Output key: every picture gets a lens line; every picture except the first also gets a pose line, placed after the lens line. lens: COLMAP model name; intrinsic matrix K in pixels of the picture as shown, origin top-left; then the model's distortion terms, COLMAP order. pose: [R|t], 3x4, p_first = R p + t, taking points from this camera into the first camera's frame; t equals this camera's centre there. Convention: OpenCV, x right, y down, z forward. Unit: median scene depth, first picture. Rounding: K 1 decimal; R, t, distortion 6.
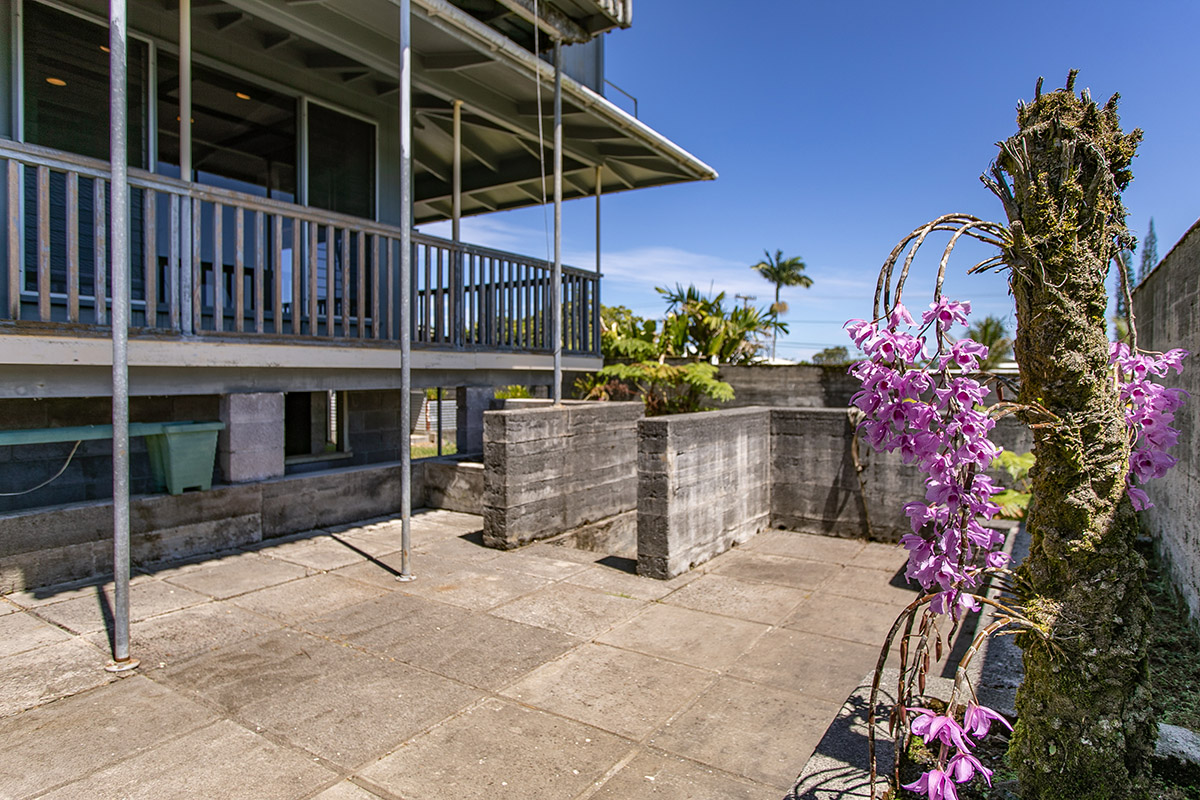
lens RADIAL K [[723.5, 0, 600.0], [0, 723.5, 400.0], [0, 0, 1]] dist [-0.008248, 0.000281]
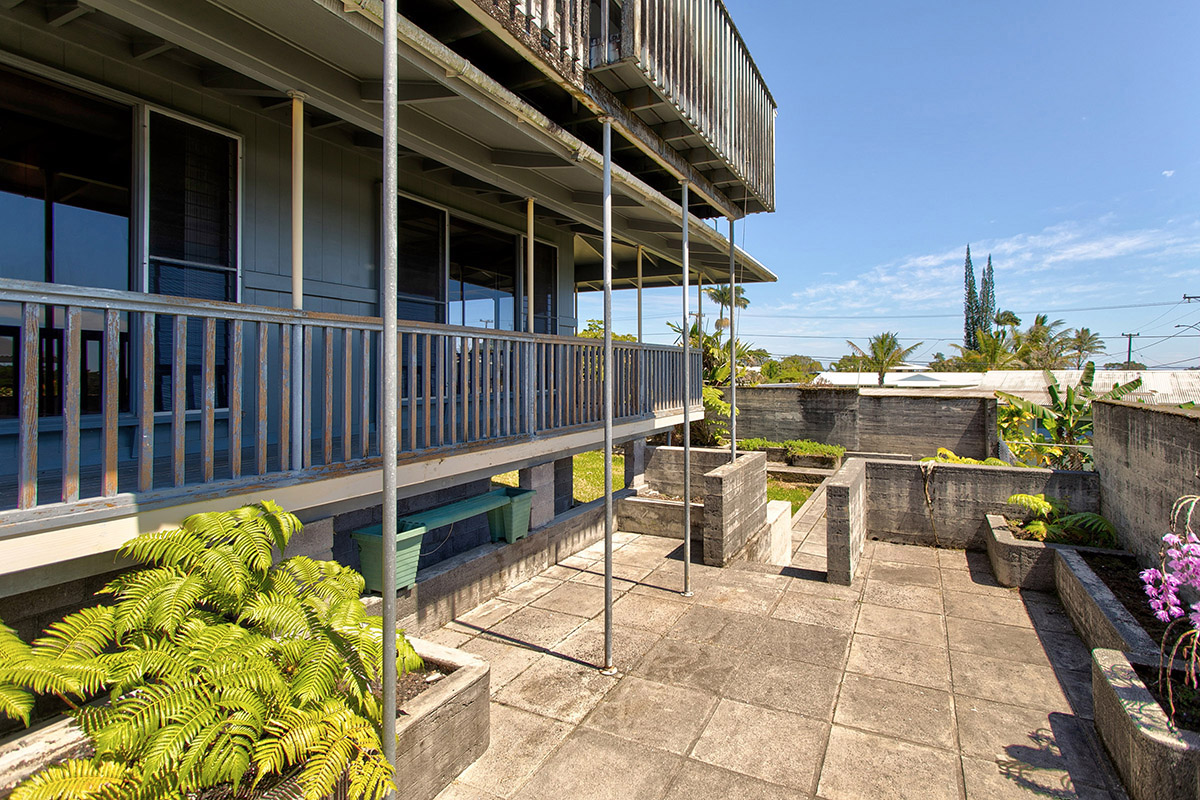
lens RADIAL K [[645.2, 0, 602.5], [0, 645.2, 366.6], [0, 0, 1]] dist [0.005976, 0.000963]
pose [[0.987878, -0.008702, 0.154986, -0.690602], [0.010132, 0.999913, -0.008436, -0.239518], [-0.154899, 0.009904, 0.987881, -0.352985]]
